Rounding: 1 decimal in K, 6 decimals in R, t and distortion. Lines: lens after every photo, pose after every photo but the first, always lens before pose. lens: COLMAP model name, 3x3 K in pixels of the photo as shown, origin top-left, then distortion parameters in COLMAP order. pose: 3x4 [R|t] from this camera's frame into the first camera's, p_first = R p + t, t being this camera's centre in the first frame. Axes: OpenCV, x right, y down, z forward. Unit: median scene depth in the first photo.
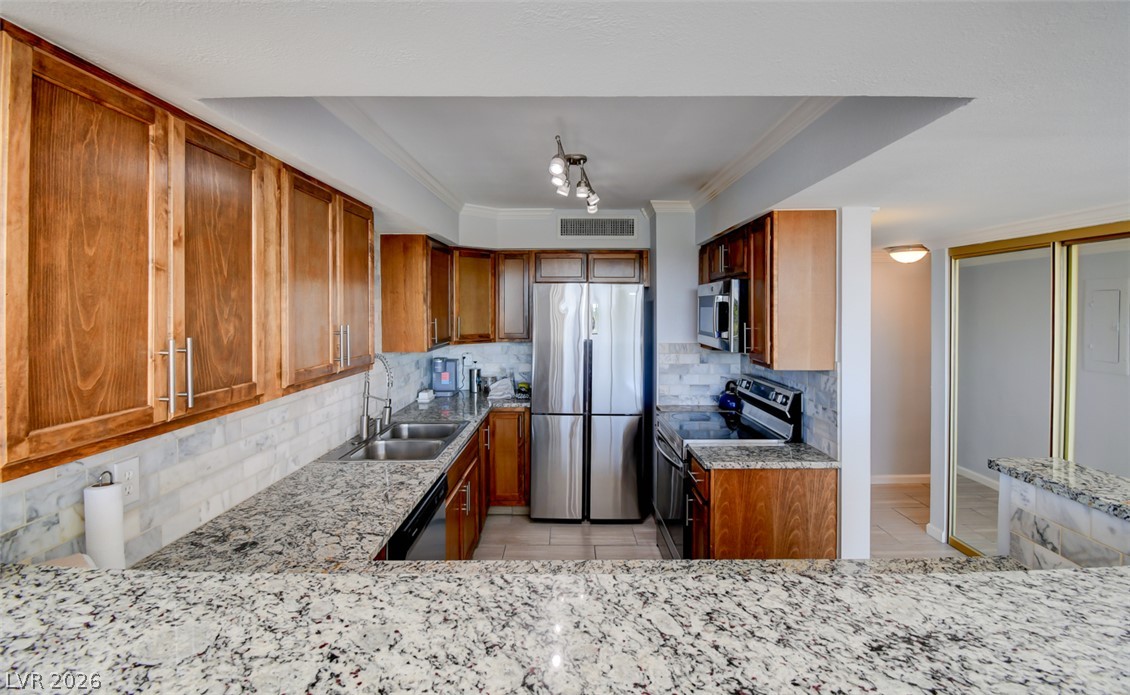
lens RADIAL K [[506.4, 0, 561.6], [0, 506.4, 307.5], [0, 0, 1]] dist [-0.001119, -0.008912]
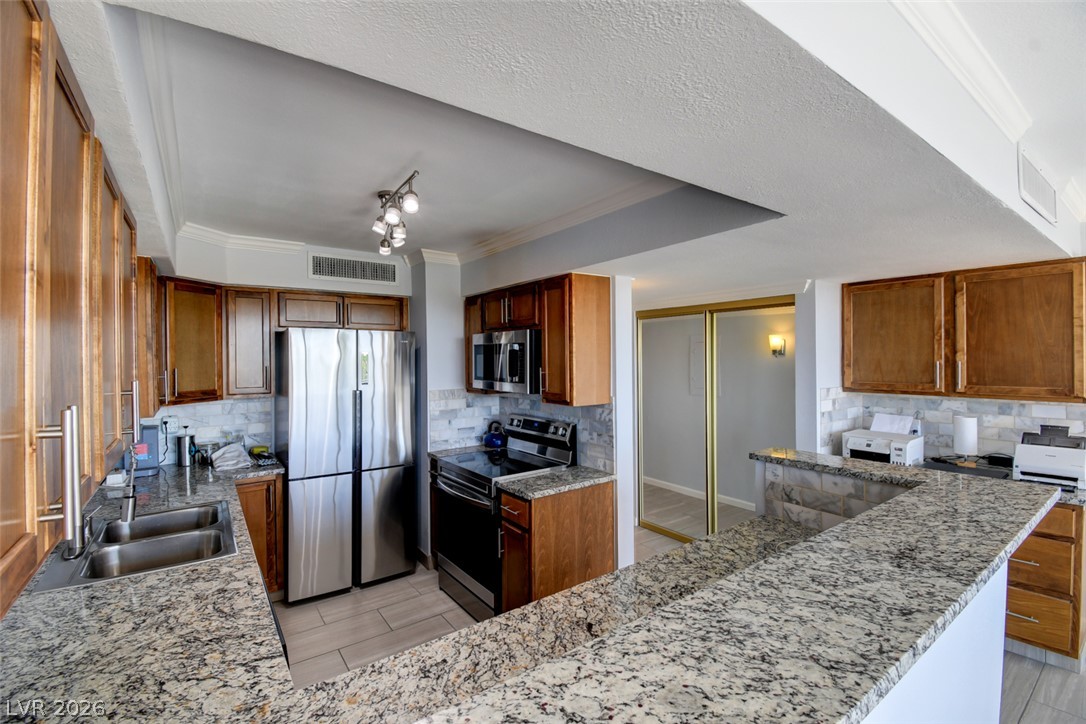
lens RADIAL K [[484.0, 0, 557.6], [0, 484.0, 356.8], [0, 0, 1]] dist [0.010096, -0.016122]
pose [[0.799473, -0.007169, 0.600659, -0.264913], [0.006463, 0.999974, 0.003333, 0.002153], [-0.600667, 0.001217, 0.799499, 0.100343]]
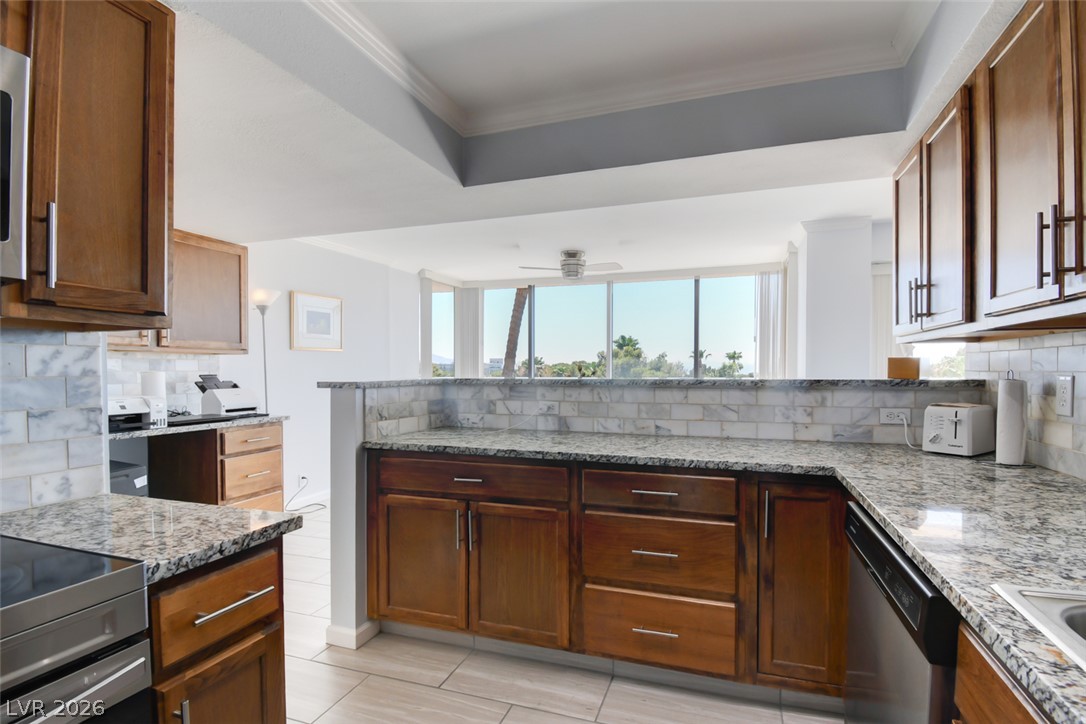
lens RADIAL K [[484.0, 0, 542.6], [0, 484.0, 369.0], [0, 0, 1]] dist [0.010096, -0.016122]
pose [[-0.939197, -0.002698, 0.343369, -0.084485], [-0.005234, 0.999965, -0.006458, 0.144938], [-0.343340, -0.007863, -0.939178, 1.170046]]
